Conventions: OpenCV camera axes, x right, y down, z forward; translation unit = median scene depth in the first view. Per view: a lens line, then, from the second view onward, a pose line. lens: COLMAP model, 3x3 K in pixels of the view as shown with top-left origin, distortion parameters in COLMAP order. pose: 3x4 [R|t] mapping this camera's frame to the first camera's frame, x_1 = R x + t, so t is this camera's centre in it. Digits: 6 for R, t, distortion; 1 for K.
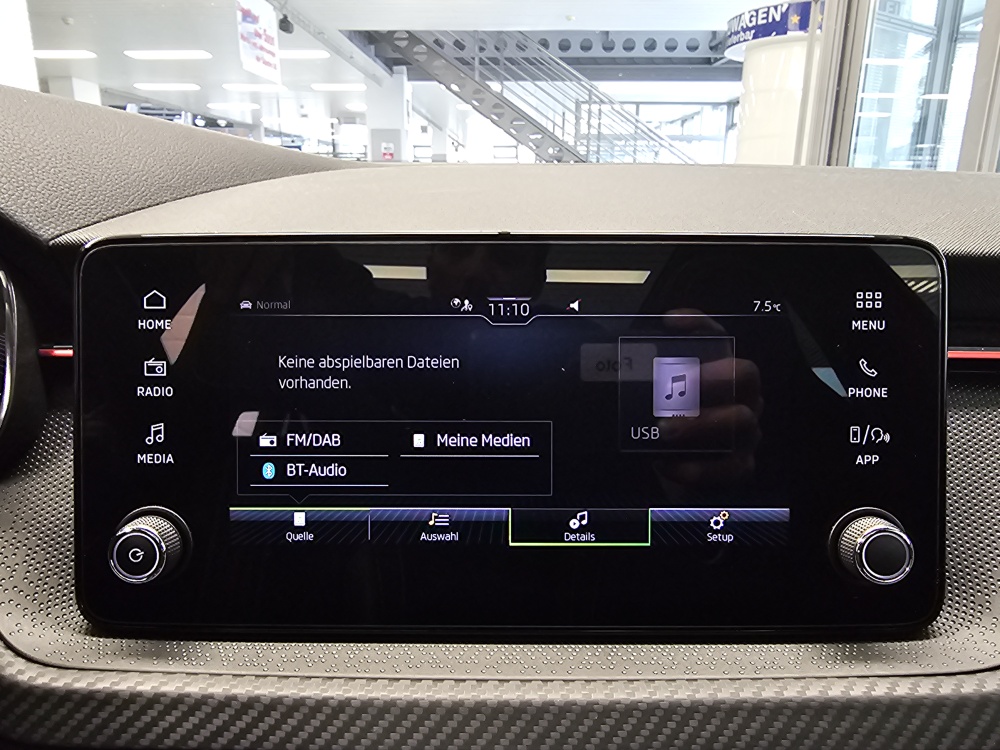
lens RADIAL K [[688.7, 0, 494.5], [0, 688.7, 363.0], [0, 0, 1]] dist [0.007067, -0.005819]
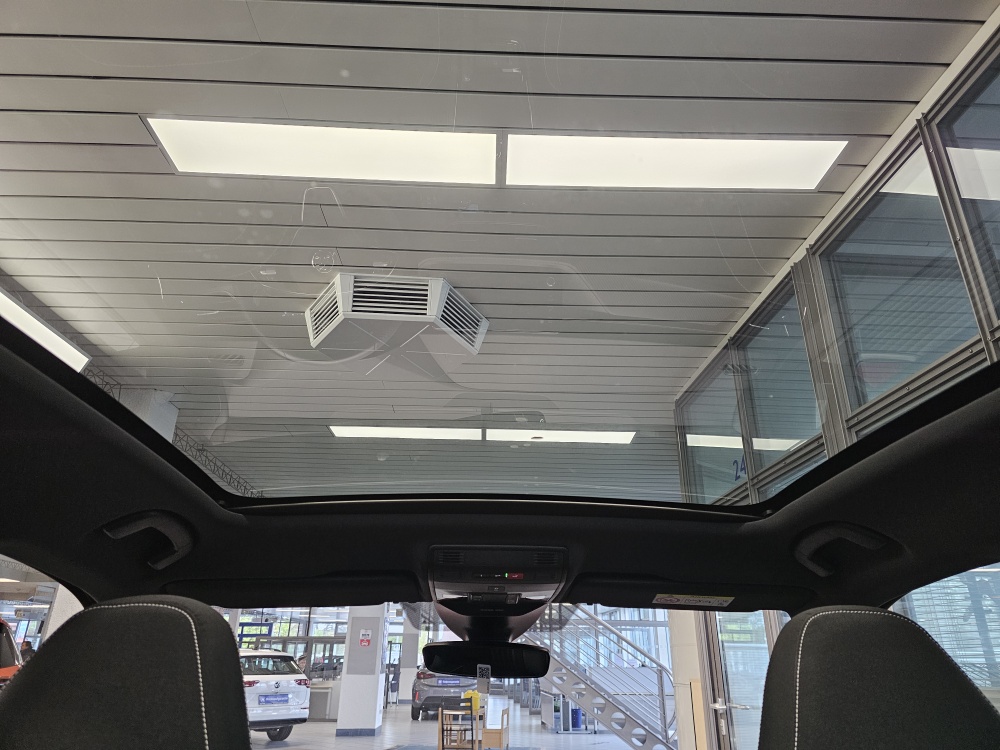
lens RADIAL K [[682.6, 0, 507.1], [0, 682.6, 358.8], [0, 0, 1]] dist [0.049089, -0.055153]
pose [[0.998272, 0.022705, 0.054196, -0.179436], [0.015412, 0.788864, -0.614375, 0.247351], [-0.056703, 0.614149, 0.787151, -3.997263]]
